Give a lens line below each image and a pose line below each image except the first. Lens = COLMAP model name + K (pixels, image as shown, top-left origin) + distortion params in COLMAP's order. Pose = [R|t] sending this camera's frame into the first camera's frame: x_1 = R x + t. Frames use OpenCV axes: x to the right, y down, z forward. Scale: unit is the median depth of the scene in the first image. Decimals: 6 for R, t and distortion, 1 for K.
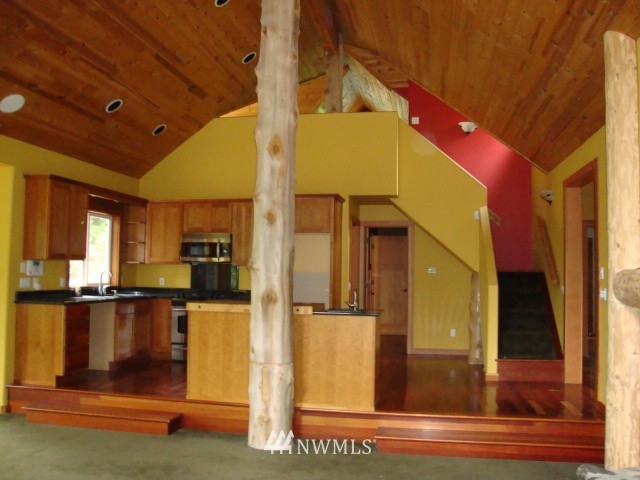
lens RADIAL K [[568.6, 0, 320.0], [0, 568.6, 240.0], [0, 0, 1]] dist [-0.118001, -0.004500]
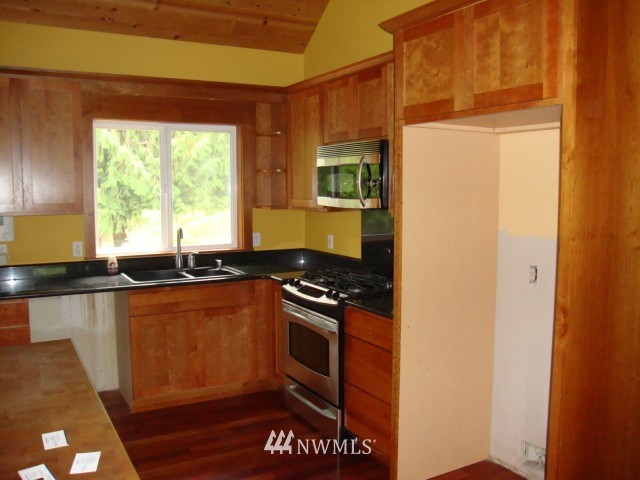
lens RADIAL K [[568.6, 0, 320.0], [0, 568.6, 240.0], [0, 0, 1]] dist [-0.118001, -0.004500]
pose [[0.646720, 0.055584, -0.760700, 0.127591], [0.057985, 0.990872, 0.121700, 0.008245], [0.760521, -0.122815, 0.637593, 0.699075]]
